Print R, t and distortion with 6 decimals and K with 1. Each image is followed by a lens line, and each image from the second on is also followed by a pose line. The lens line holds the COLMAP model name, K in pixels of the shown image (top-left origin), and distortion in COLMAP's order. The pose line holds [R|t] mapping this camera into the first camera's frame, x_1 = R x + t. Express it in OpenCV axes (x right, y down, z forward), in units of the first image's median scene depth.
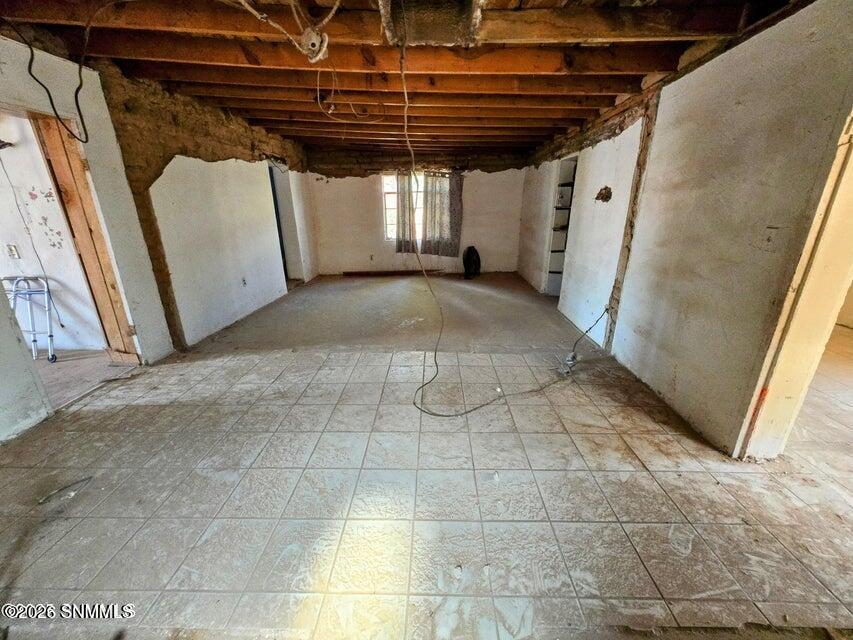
lens RADIAL K [[335.4, 0, 427.9], [0, 335.4, 316.1], [0, 0, 1]] dist [0.011470, -0.002919]
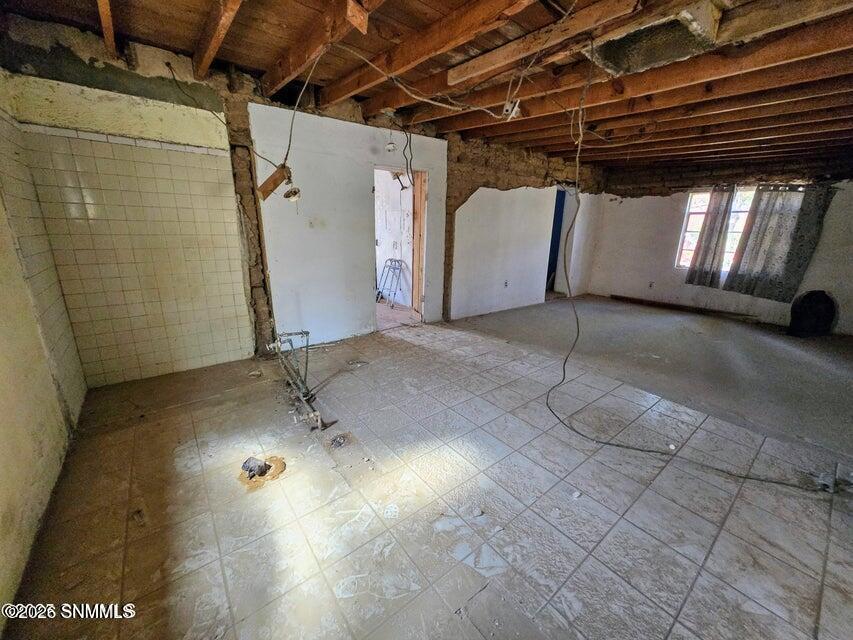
lens RADIAL K [[335.4, 0, 427.9], [0, 335.4, 316.1], [0, 0, 1]] dist [0.011470, -0.002919]
pose [[0.640904, 0.224834, -0.733956, 0.288088], [-0.266081, 0.961934, 0.062324, 0.015277], [0.720029, 0.155349, 0.676332, -0.030699]]
